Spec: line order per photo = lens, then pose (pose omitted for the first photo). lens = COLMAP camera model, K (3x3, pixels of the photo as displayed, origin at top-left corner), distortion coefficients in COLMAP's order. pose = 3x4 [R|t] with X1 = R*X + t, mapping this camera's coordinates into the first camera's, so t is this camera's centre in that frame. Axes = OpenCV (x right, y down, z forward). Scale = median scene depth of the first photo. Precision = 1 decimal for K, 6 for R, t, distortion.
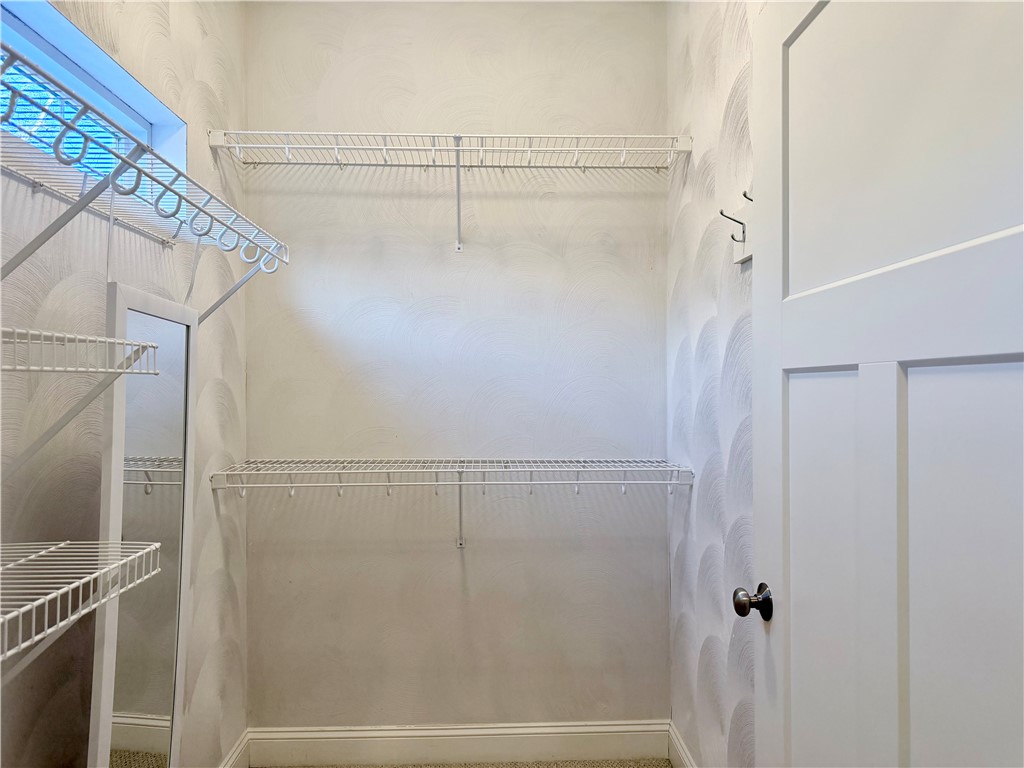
lens RADIAL K [[720.2, 0, 511.4], [0, 720.2, 387.8], [0, 0, 1]] dist [0.076664, -0.083404]
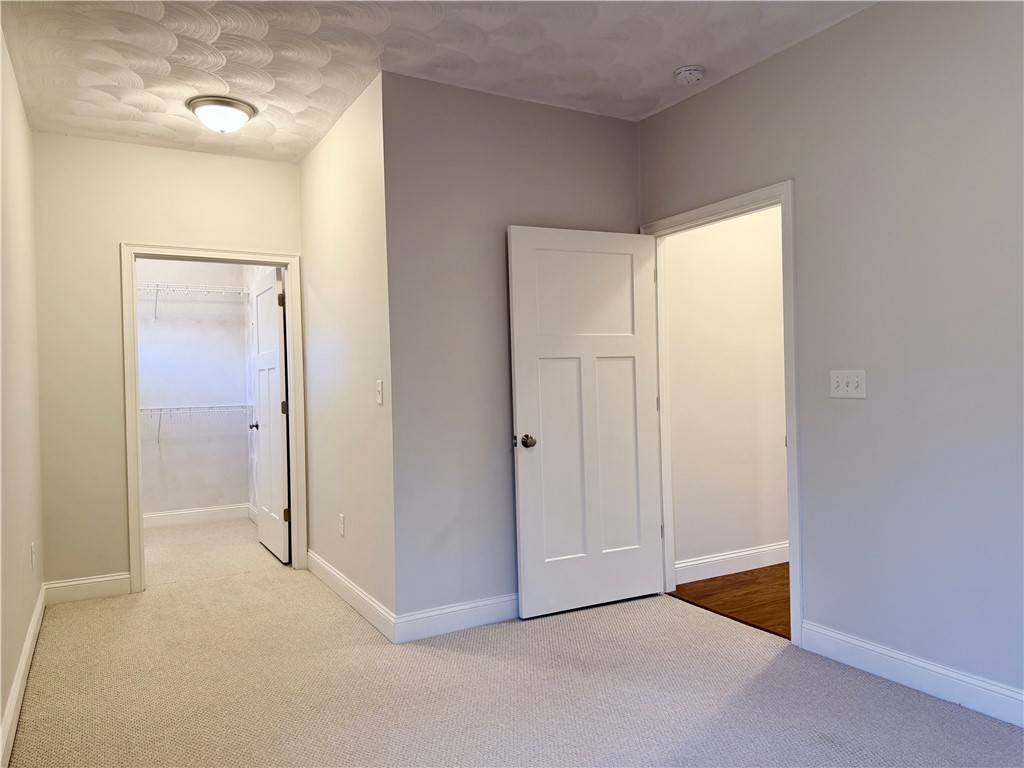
lens RADIAL K [[720.2, 0, 511.4], [0, 720.2, 387.8], [0, 0, 1]] dist [0.076664, -0.083404]
pose [[0.885576, -0.019151, 0.464099, -0.154236], [0.016016, 0.999815, 0.010696, 0.028382], [-0.464218, -0.002039, 0.885719, -1.775253]]
